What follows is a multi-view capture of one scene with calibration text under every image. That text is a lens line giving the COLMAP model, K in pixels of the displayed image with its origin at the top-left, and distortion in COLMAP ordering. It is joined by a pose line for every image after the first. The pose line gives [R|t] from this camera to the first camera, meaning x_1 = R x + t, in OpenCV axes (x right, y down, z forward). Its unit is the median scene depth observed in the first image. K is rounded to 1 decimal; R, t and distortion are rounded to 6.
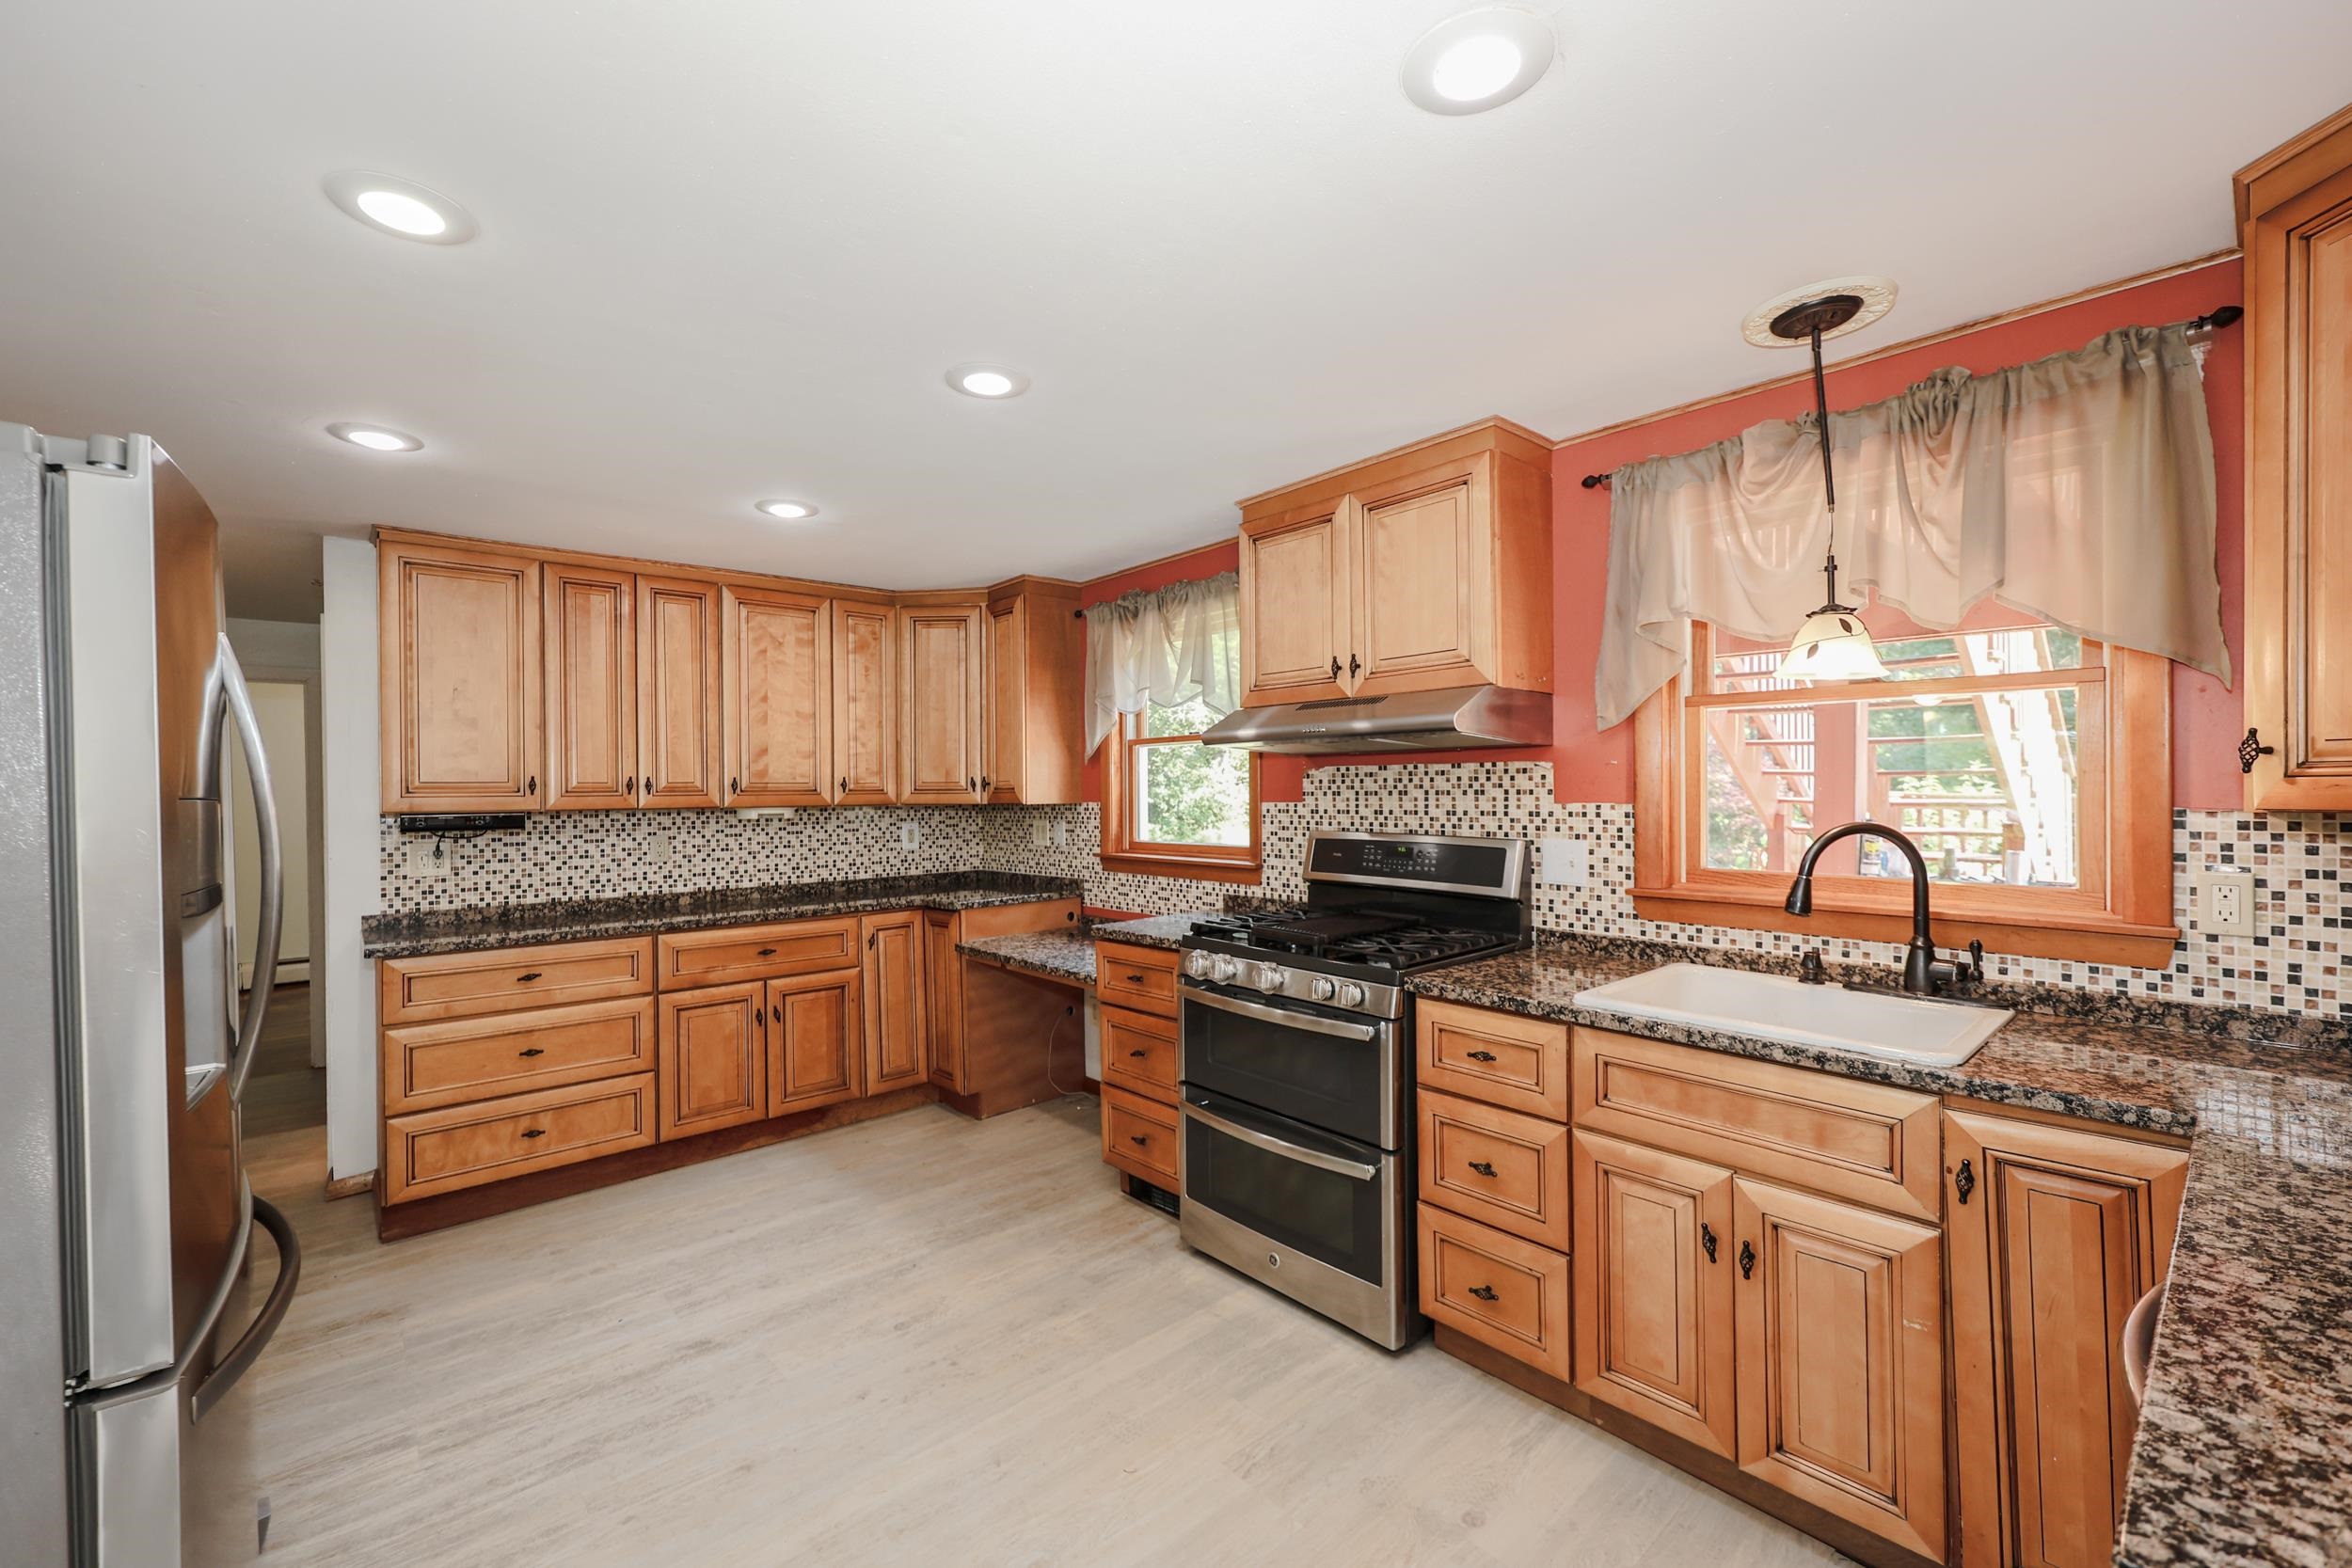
lens RADIAL K [[950.0, 0, 1161.2], [0, 950.0, 790.4], [0, 0, 1]] dist [0.006074, 0.000017]
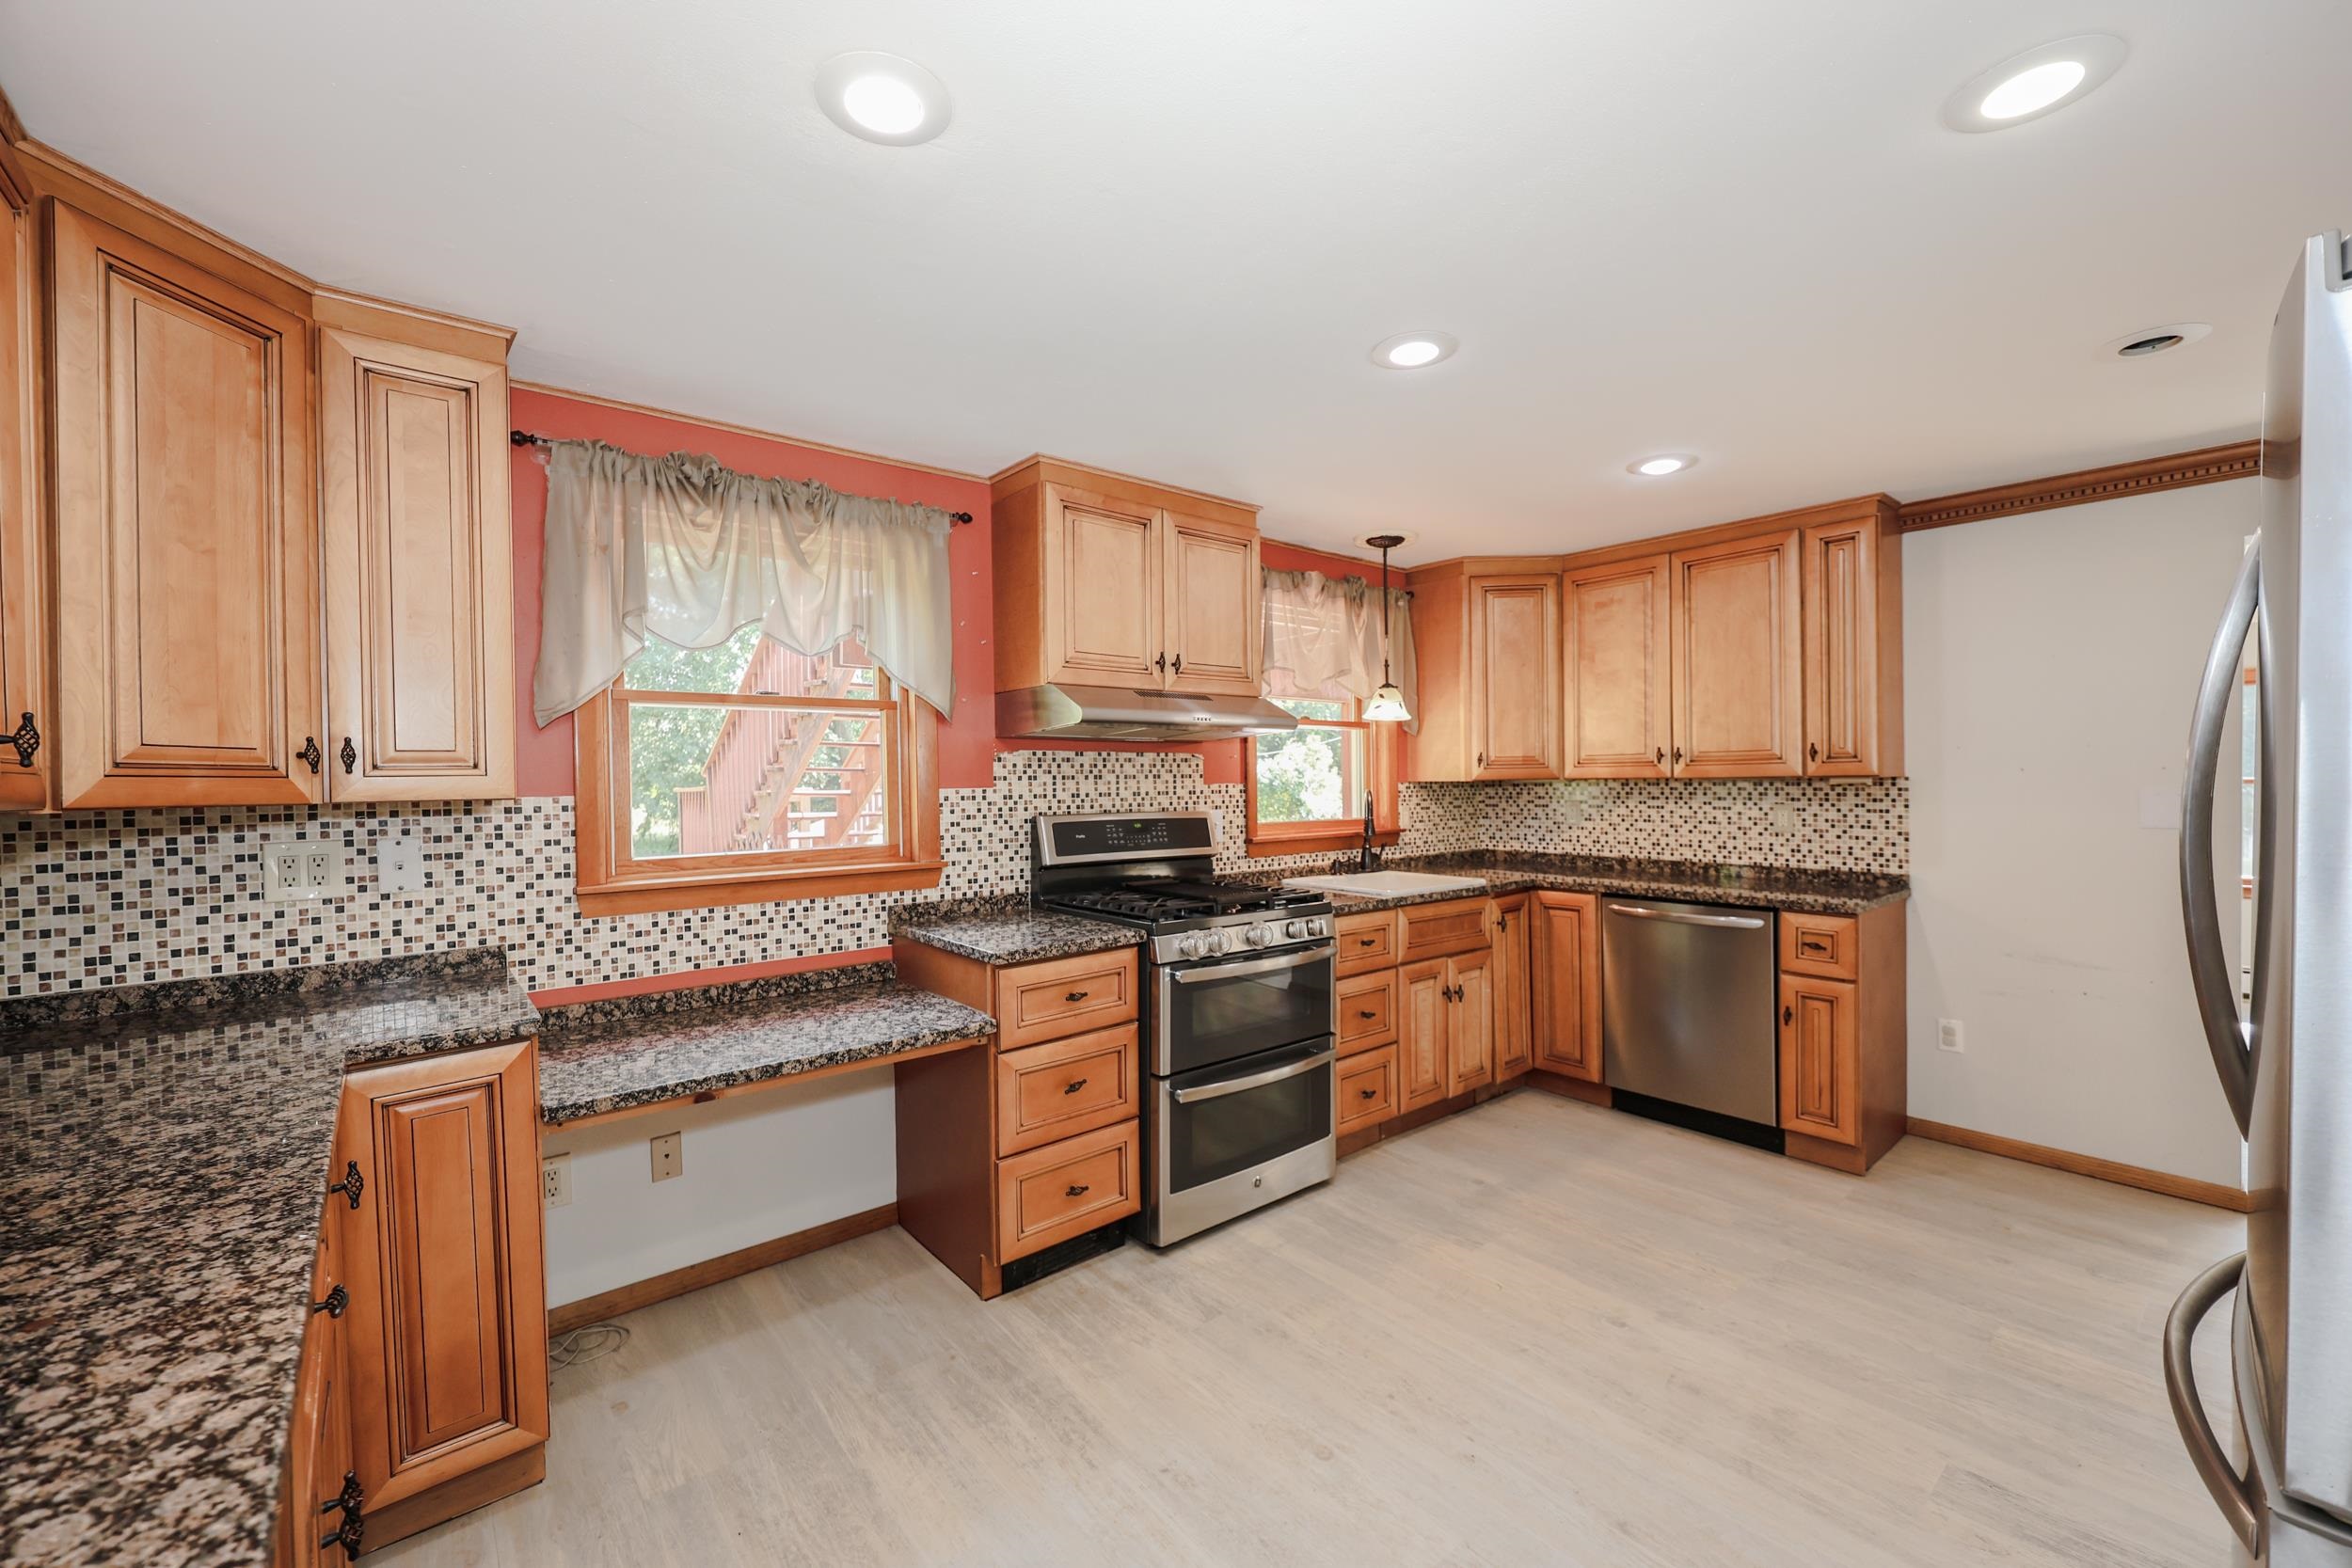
lens RADIAL K [[950.0, 0, 1164.5], [0, 950.0, 779.3], [0, 0, 1]] dist [0.006074, 0.000017]
pose [[0.029917, 0.001007, 0.999552, -0.815825], [0.004850, 0.999988, -0.001153, 0.006483], [-0.999541, 0.004882, 0.029912, 0.850432]]
